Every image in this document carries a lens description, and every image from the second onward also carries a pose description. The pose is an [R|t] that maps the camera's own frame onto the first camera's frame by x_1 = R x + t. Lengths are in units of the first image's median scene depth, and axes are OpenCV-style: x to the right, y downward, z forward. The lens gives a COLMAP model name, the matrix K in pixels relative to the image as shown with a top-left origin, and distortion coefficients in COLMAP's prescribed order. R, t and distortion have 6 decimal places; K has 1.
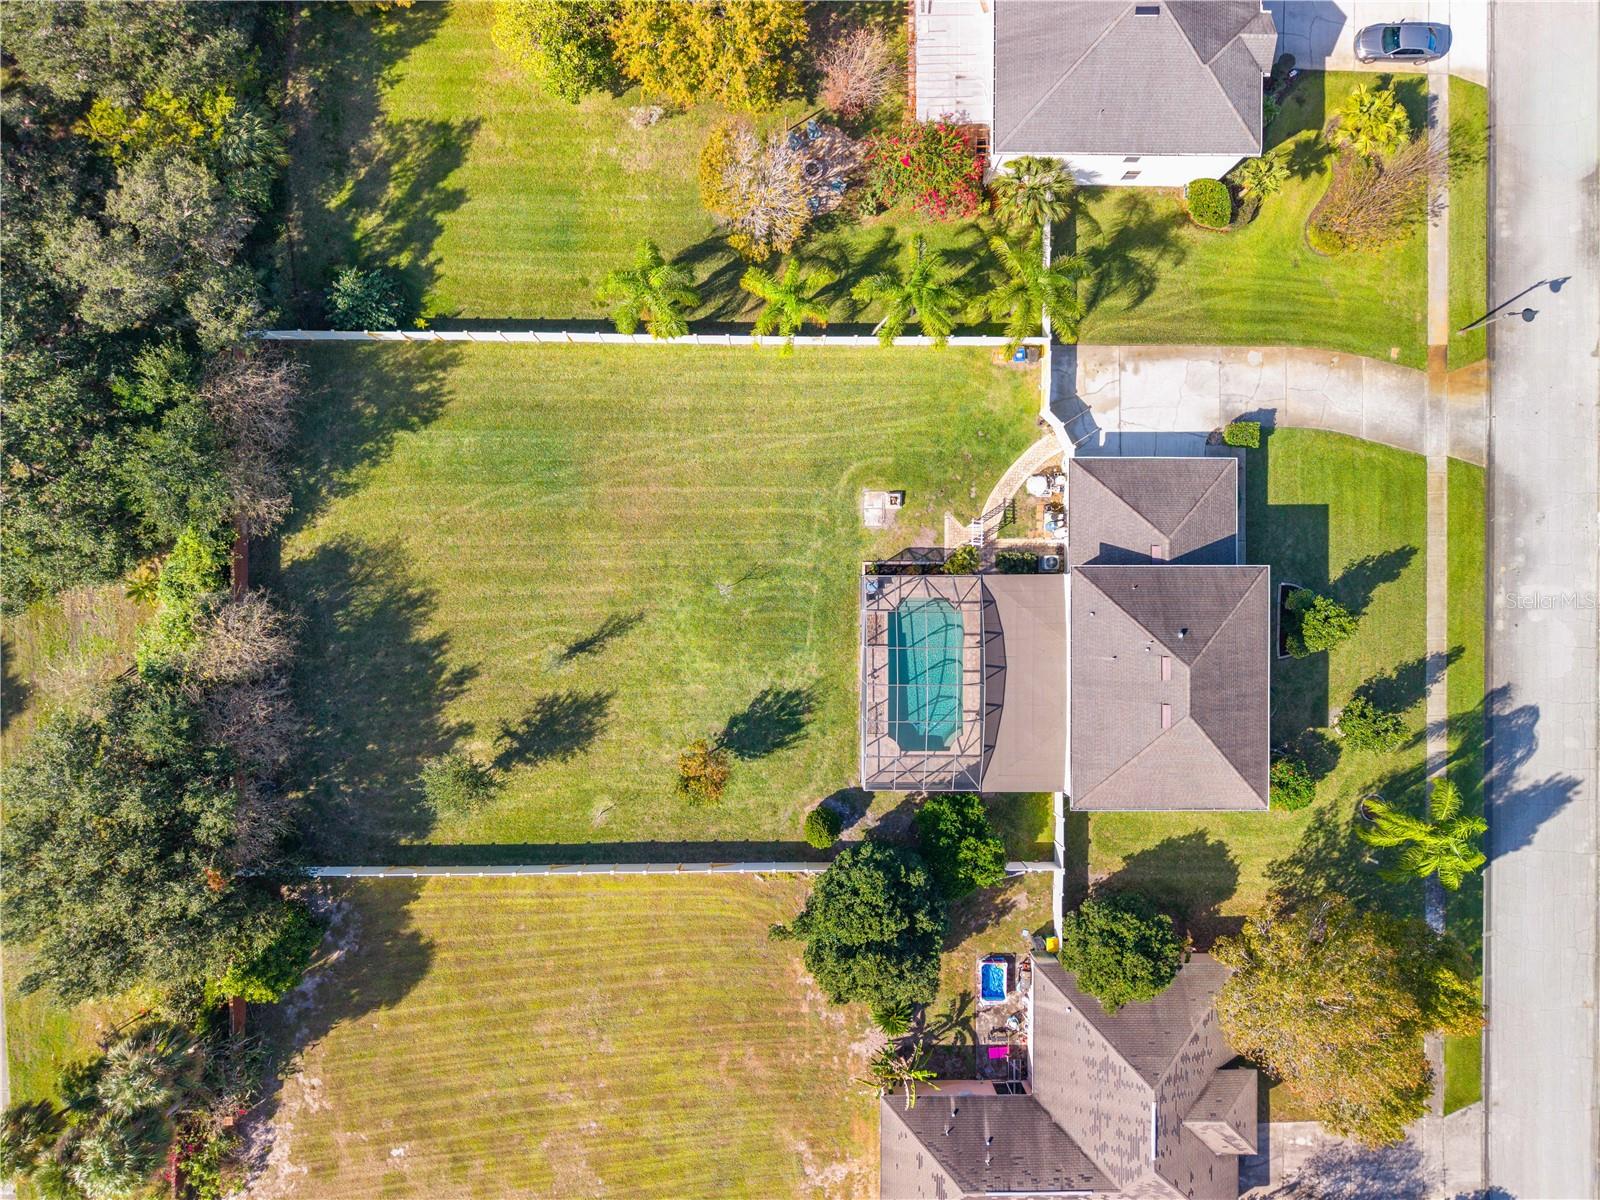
lens RADIAL K [[1083.2, 0, 800.0], [0, 1083.2, 600.0], [0, 0, 1]] dist [0.006744, -0.000728]
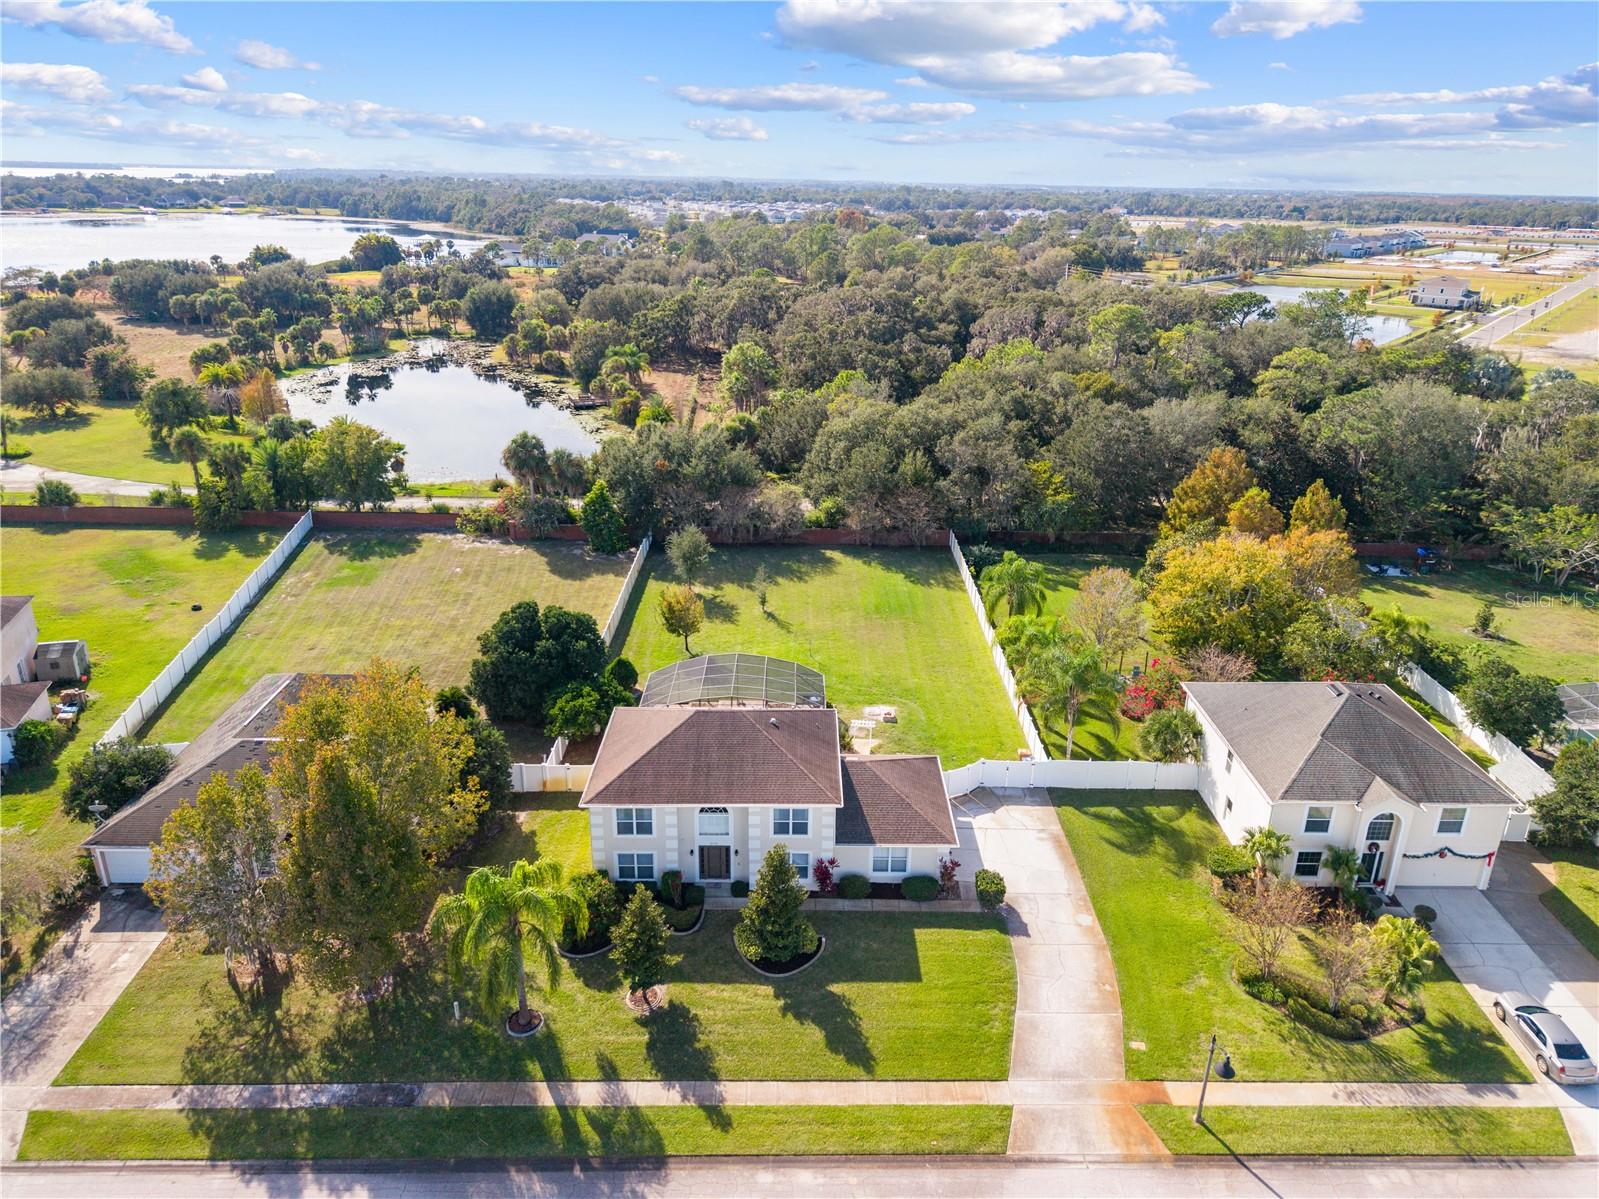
lens RADIAL K [[1098.3, 0, 826.8], [0, 1098.3, 597.4], [0, 0, 1]] dist [0.007882, -0.009147]
pose [[0.023188, 0.332038, -0.942981, 1.173325], [-0.999327, -0.019116, -0.031304, 0.013703], [-0.028420, 0.943072, 0.331371, 0.481554]]
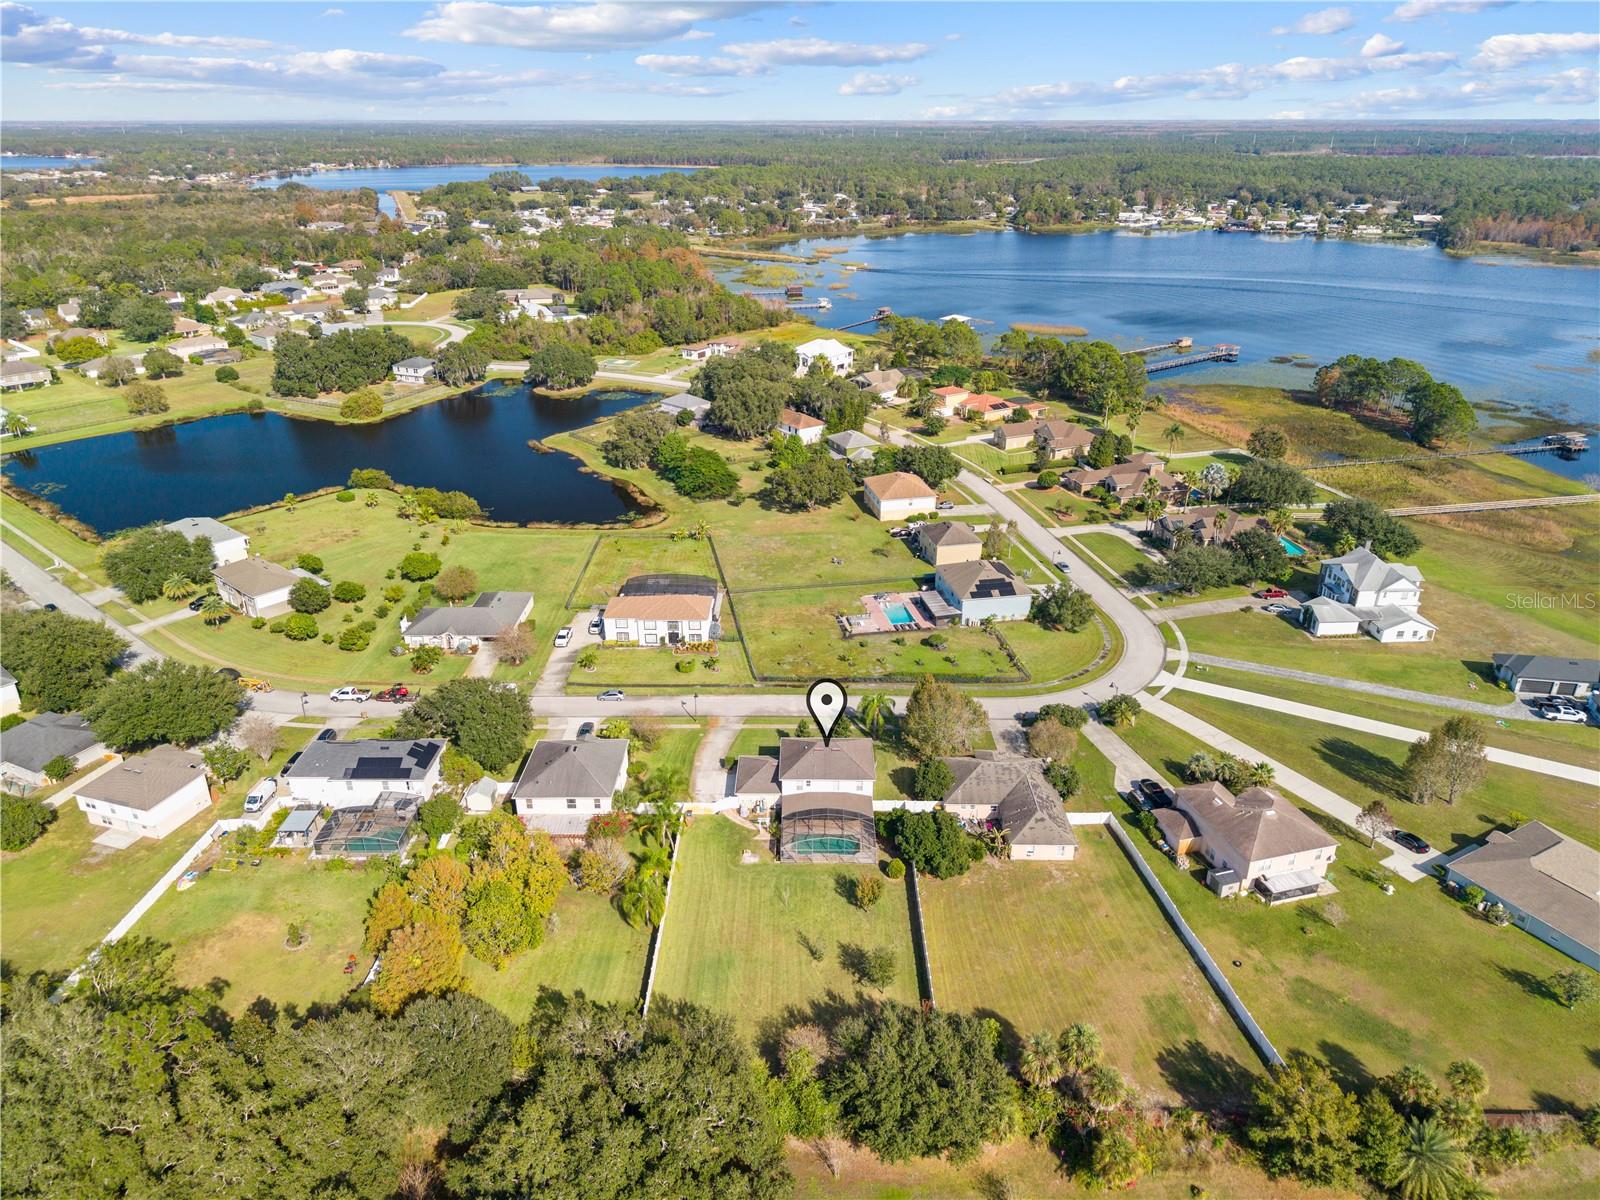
lens RADIAL K [[1087.2, 0, 800.0], [0, 1087.2, 600.0], [0, 0, 1]] dist [0.029960, -0.038148]
pose [[0.003232, -0.432090, 0.901825, -1.714259], [0.999988, -0.001952, -0.004519, 0.025612], [0.003714, 0.901828, 0.432079, -0.442514]]
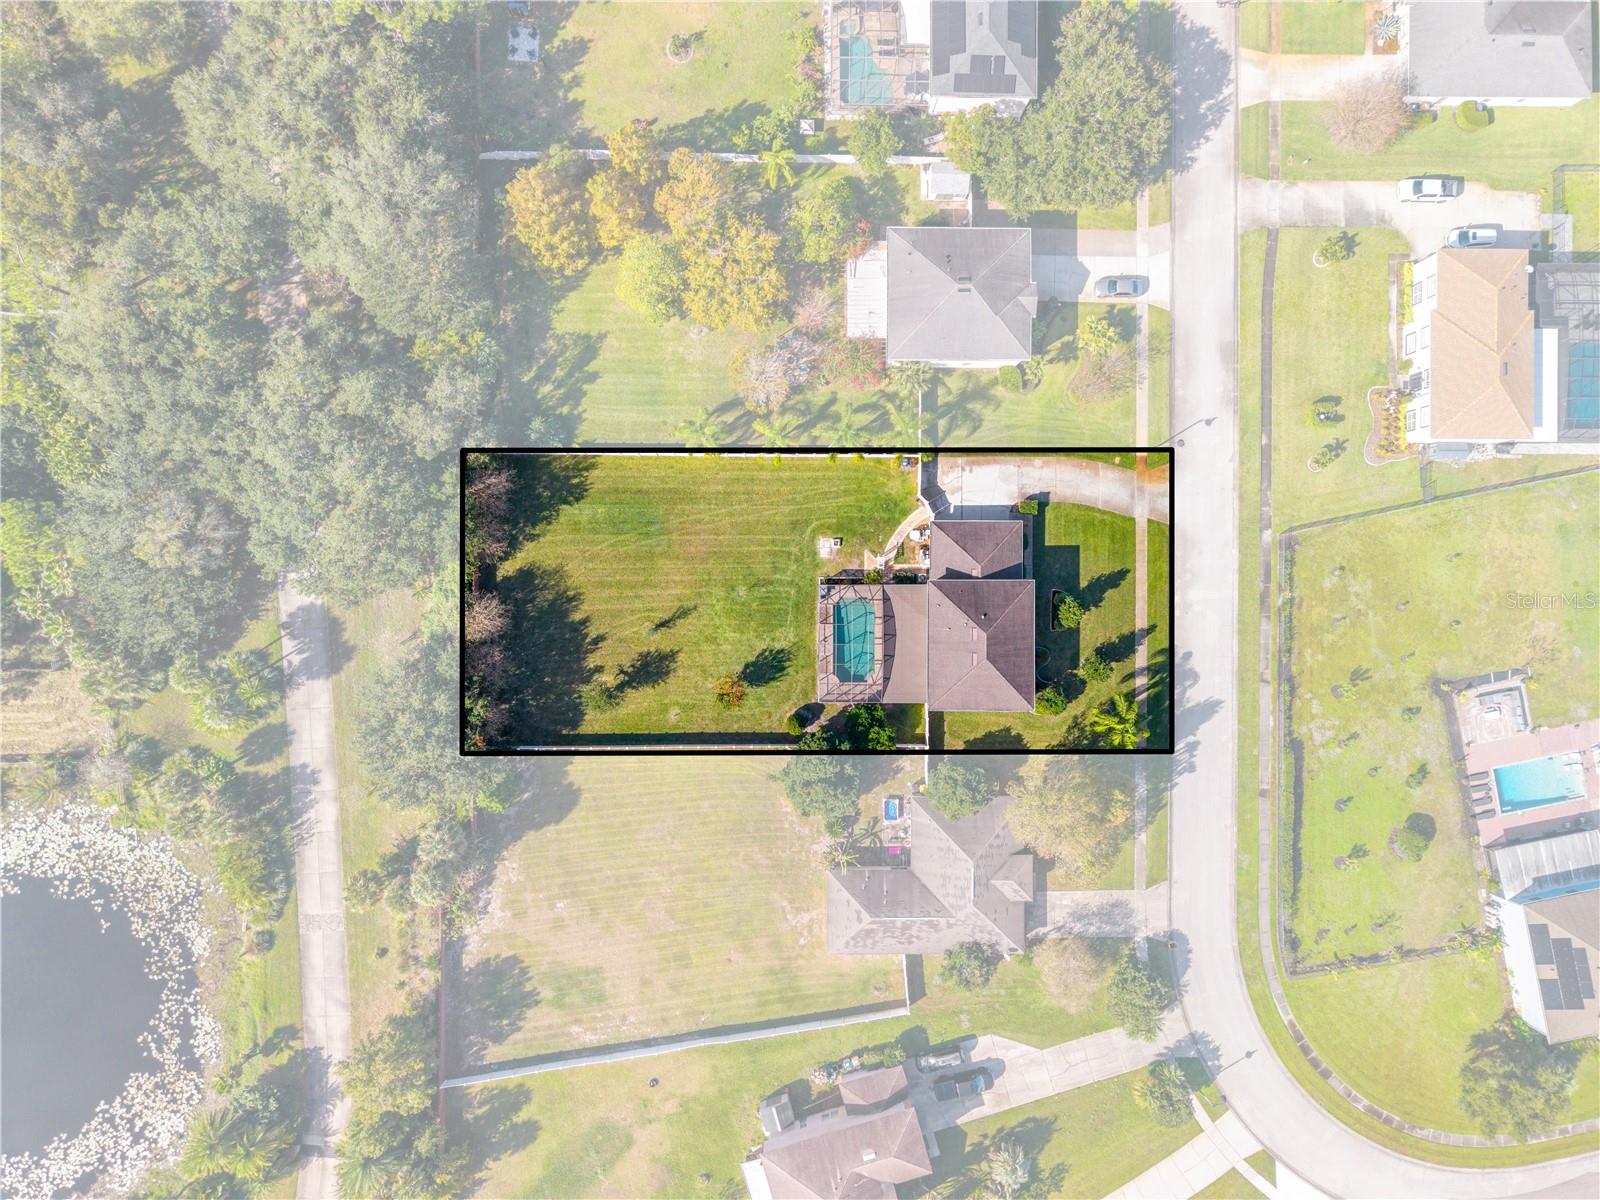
lens RADIAL K [[1087.2, 0, 800.0], [0, 1087.2, 600.0], [0, 0, 1]] dist [0.029960, -0.038148]
pose [[0.999999, 0.000693, 0.000775, 0.025464], [-0.000692, 0.999999, -0.001010, 0.004450], [-0.000776, 0.001010, 0.999999, -0.811008]]
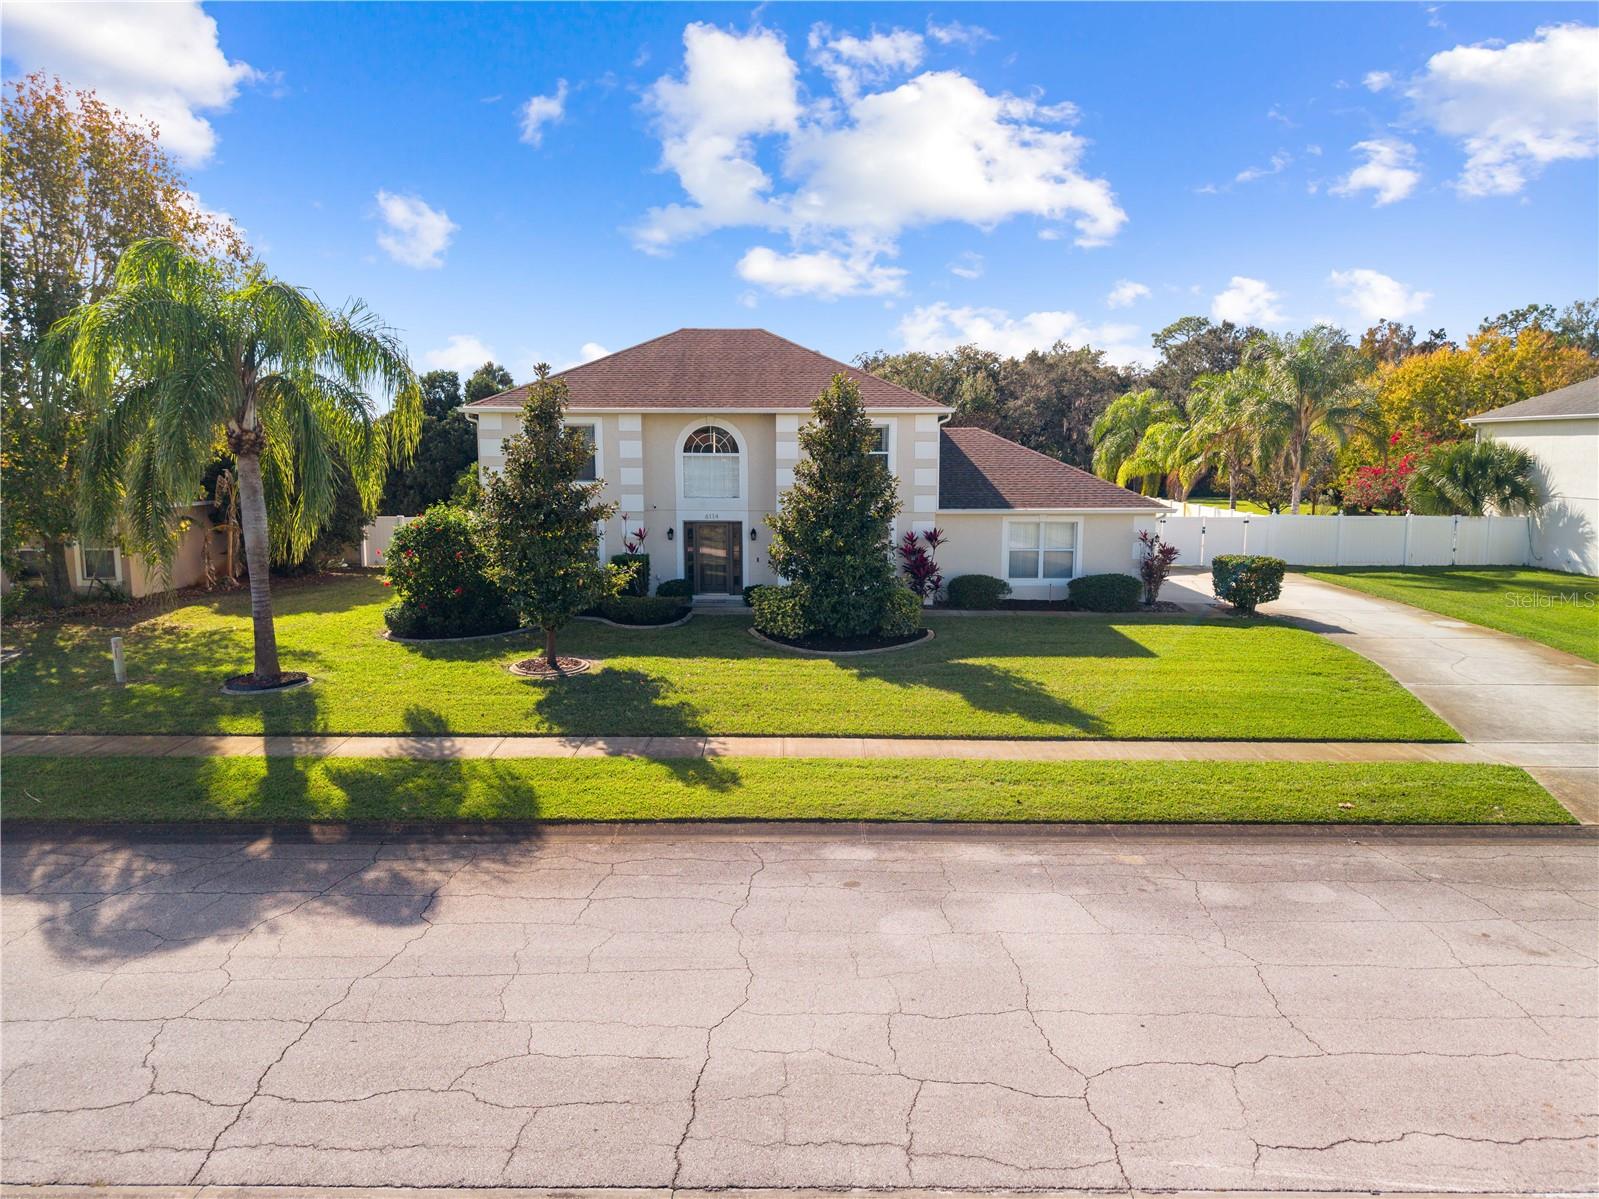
lens RADIAL K [[1082.6, 0, 799.5], [0, 1082.6, 599.5], [0, 0, 1]] dist [0.006744, -0.000728]
pose [[-0.009349, 0.112853, -0.993568, 0.862137], [-0.999922, -0.009284, 0.008355, 0.031050], [-0.008282, 0.993568, 0.112931, 0.959800]]
